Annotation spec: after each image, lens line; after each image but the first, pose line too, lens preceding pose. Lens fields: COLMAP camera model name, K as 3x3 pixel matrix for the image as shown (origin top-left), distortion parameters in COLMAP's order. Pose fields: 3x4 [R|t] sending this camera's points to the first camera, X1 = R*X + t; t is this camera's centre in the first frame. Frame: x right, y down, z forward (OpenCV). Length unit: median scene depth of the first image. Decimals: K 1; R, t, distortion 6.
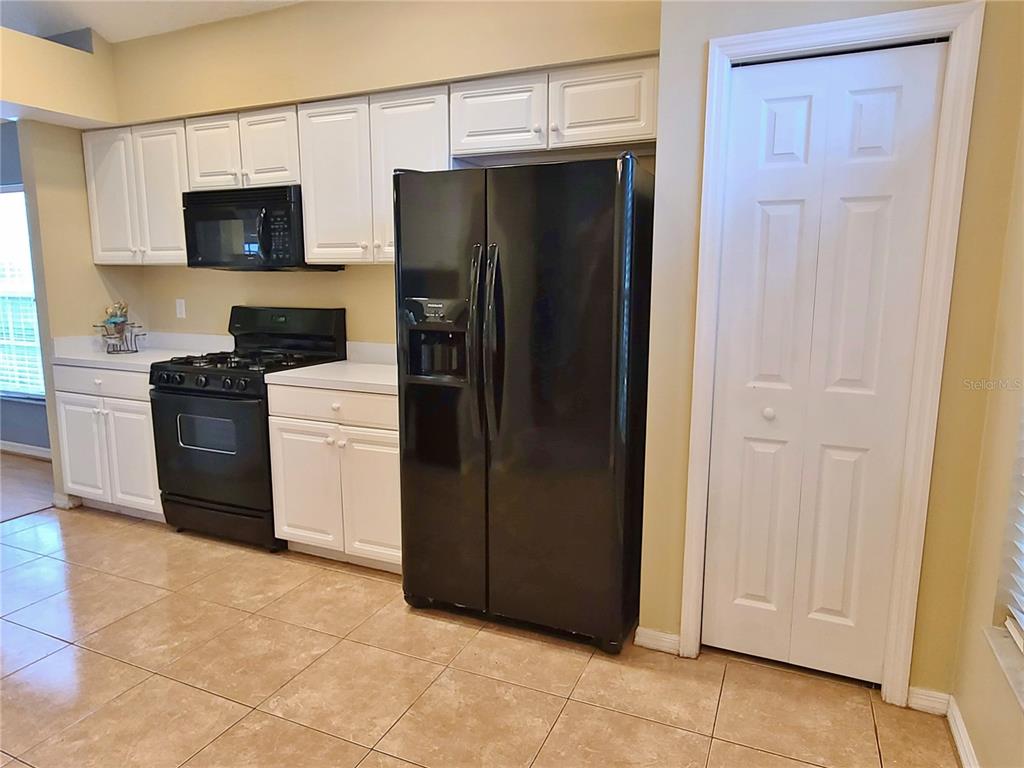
lens RADIAL K [[656.8, 0, 510.7], [0, 656.8, 381.6], [0, 0, 1]] dist [-0.001986, -0.000735]
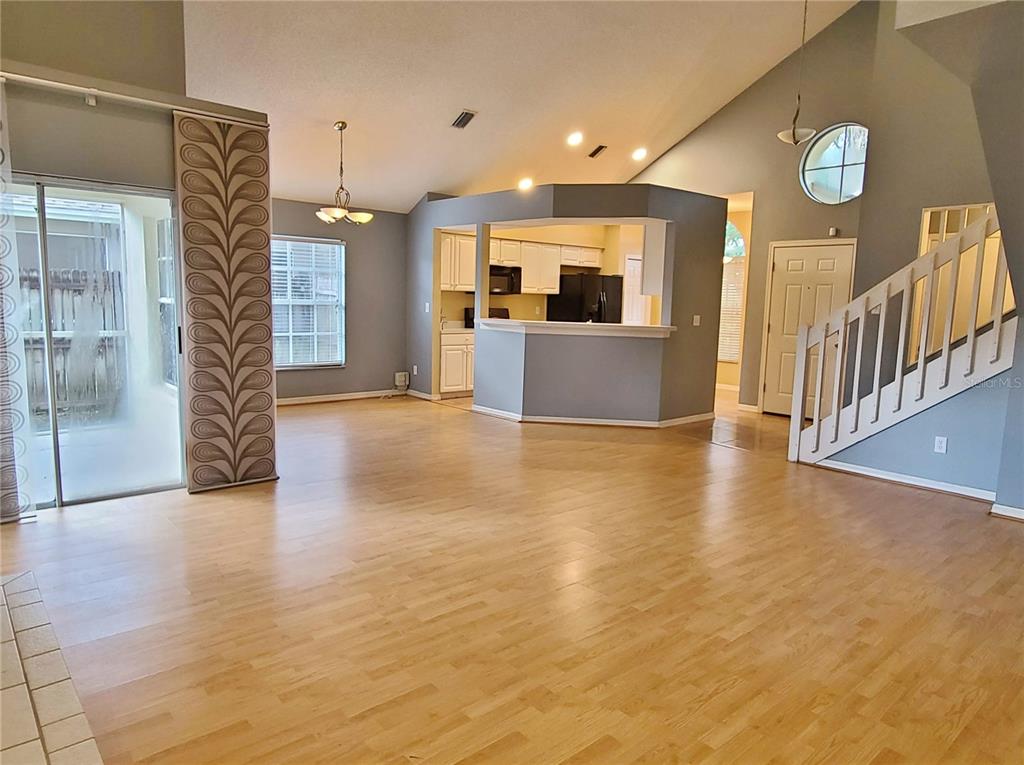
lens RADIAL K [[656.8, 0, 510.7], [0, 656.8, 380.1], [0, 0, 1]] dist [-0.001986, -0.000735]
pose [[0.429107, -0.104223, 0.897221, -3.276591], [0.117872, 0.991288, 0.058776, 0.032130], [-0.895530, 0.080536, 0.437653, -0.242020]]
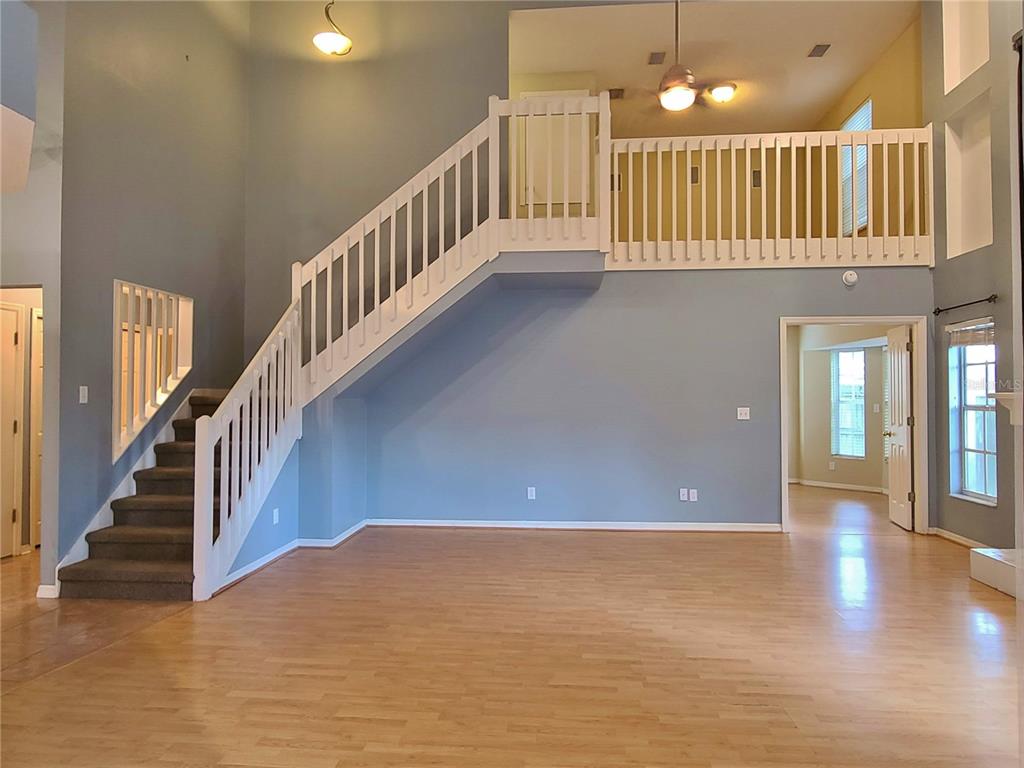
lens RADIAL K [[656.8, 0, 510.7], [0, 656.8, 381.6], [0, 0, 1]] dist [-0.001986, -0.000735]
pose [[-0.946386, -0.011231, -0.322843, -1.425084], [-0.053762, 0.990934, 0.123125, -0.210271], [0.318533, 0.133880, -0.938410, 1.356919]]
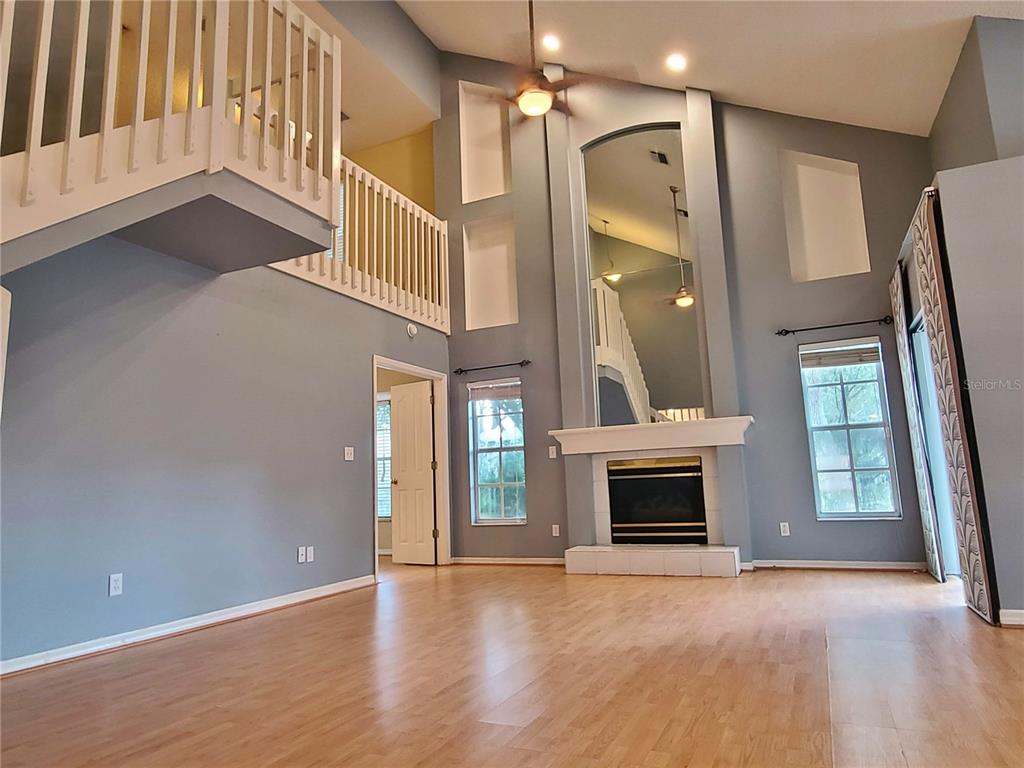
lens RADIAL K [[656.8, 0, 510.7], [0, 656.8, 381.6], [0, 0, 1]] dist [-0.001986, -0.000735]
pose [[-0.015288, -0.159637, -0.987057, -0.918193], [-0.116339, 0.980752, -0.156816, 0.154116], [0.993092, 0.112436, -0.033566, 0.115457]]
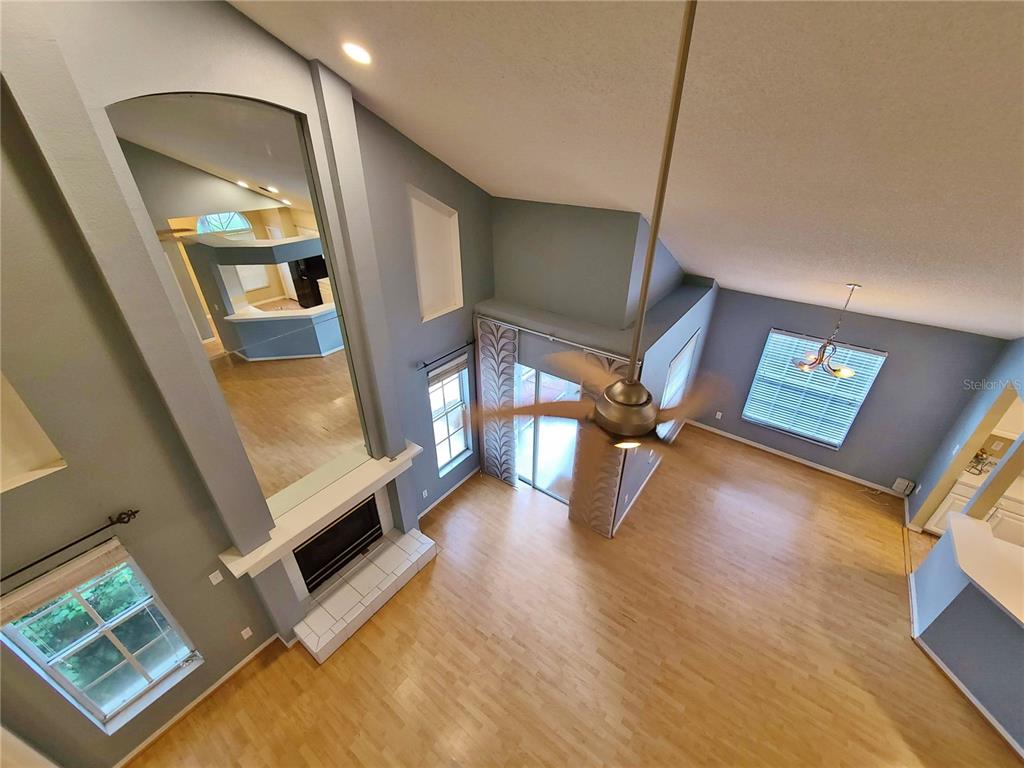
lens RADIAL K [[417.1, 0, 517.6], [0, 417.1, 385.0], [0, 0, 1]] dist [0.000127, 0.000566]
pose [[0.975770, 0.113658, -0.186961, -2.258243], [-0.037419, 0.928588, 0.369222, -0.915421], [0.215574, -0.353280, 0.910341, -0.462119]]
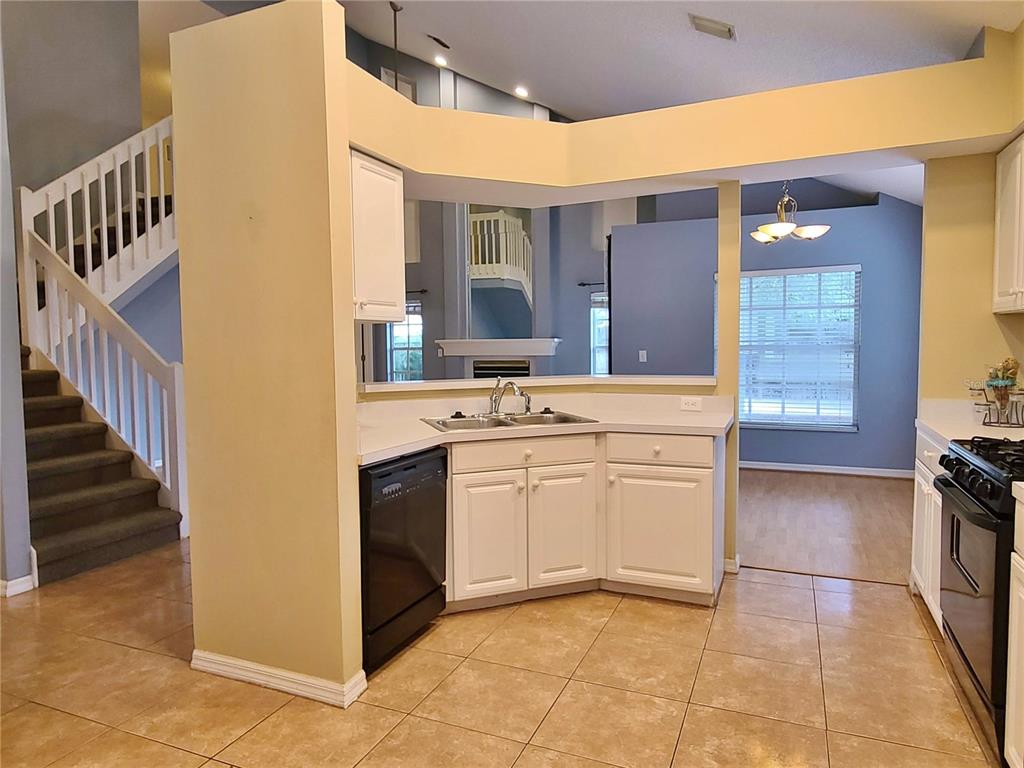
lens RADIAL K [[656.8, 0, 510.7], [0, 656.8, 381.6], [0, 0, 1]] dist [-0.001986, -0.000735]
pose [[0.011665, 0.055582, -0.998386, 0.221789], [-0.145441, 0.987930, 0.053301, -0.068124], [0.989298, 0.144584, 0.019608, 0.528877]]
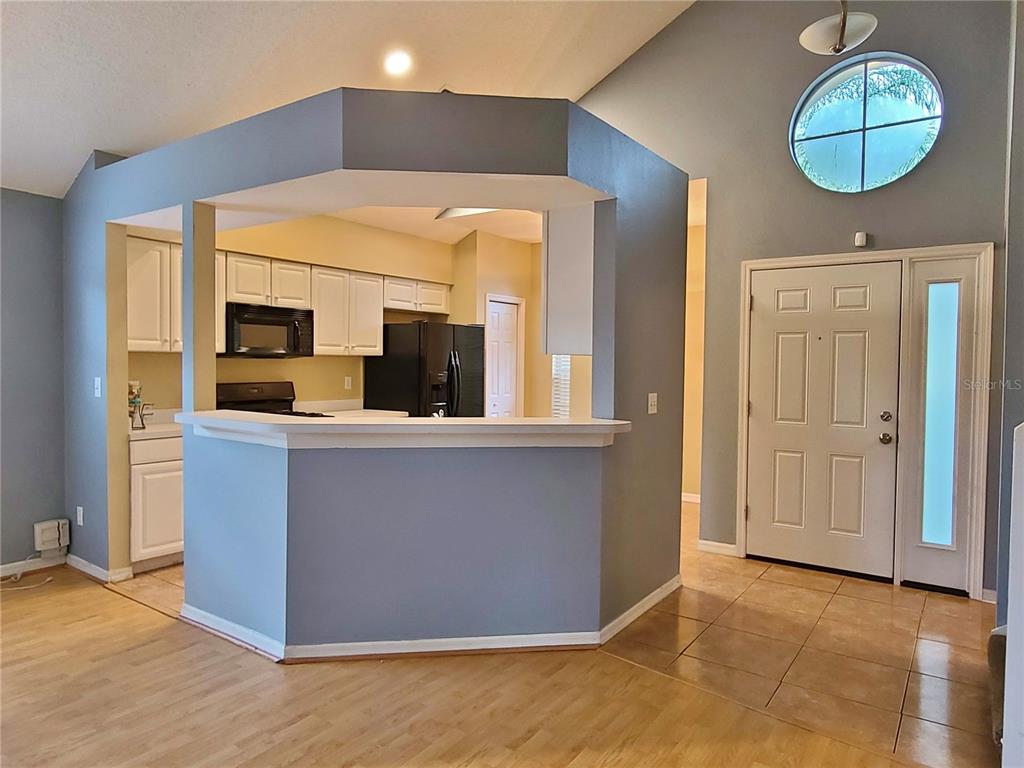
lens RADIAL K [[656.8, 0, 510.7], [0, 656.8, 381.6], [0, 0, 1]] dist [-0.001986, -0.000735]
pose [[0.198816, -0.029856, 0.979582, -2.029168], [0.145466, 0.989363, 0.000631, -0.041023], [-0.969181, 0.142370, 0.201044, 0.188451]]
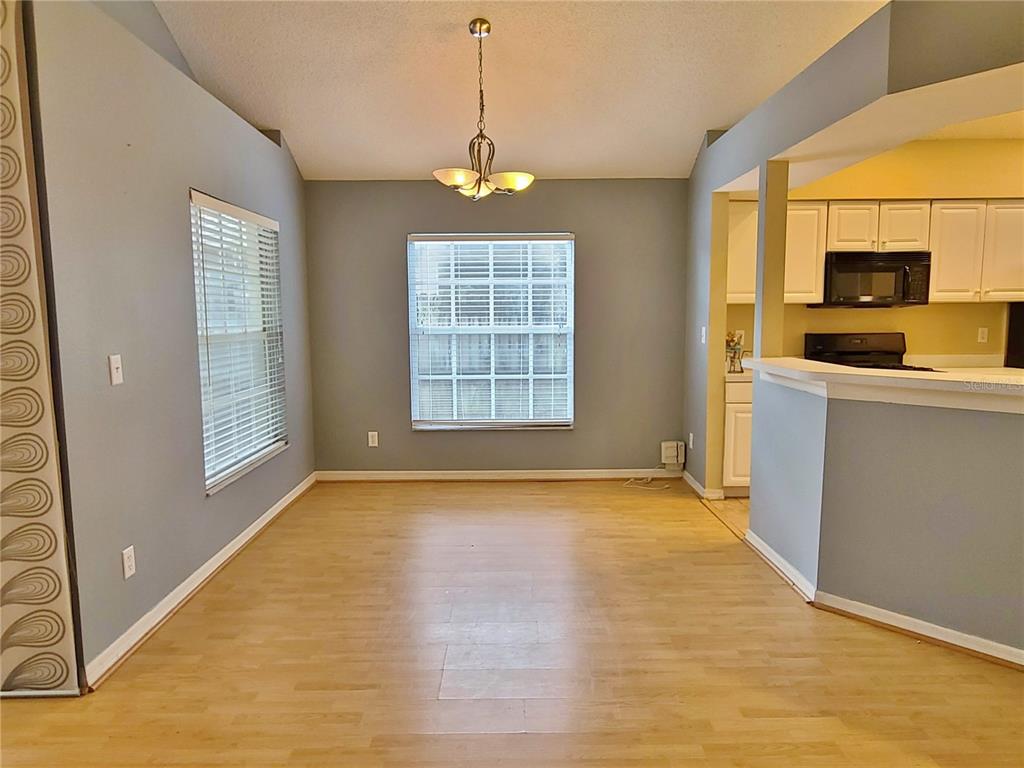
lens RADIAL K [[656.8, 0, 510.7], [0, 656.8, 381.6], [0, 0, 1]] dist [-0.001986, -0.000735]
pose [[0.913282, -0.052469, 0.403933, -1.960307], [0.075362, 0.996314, -0.040975, -0.009103], [-0.400295, 0.067863, 0.913870, 0.016698]]
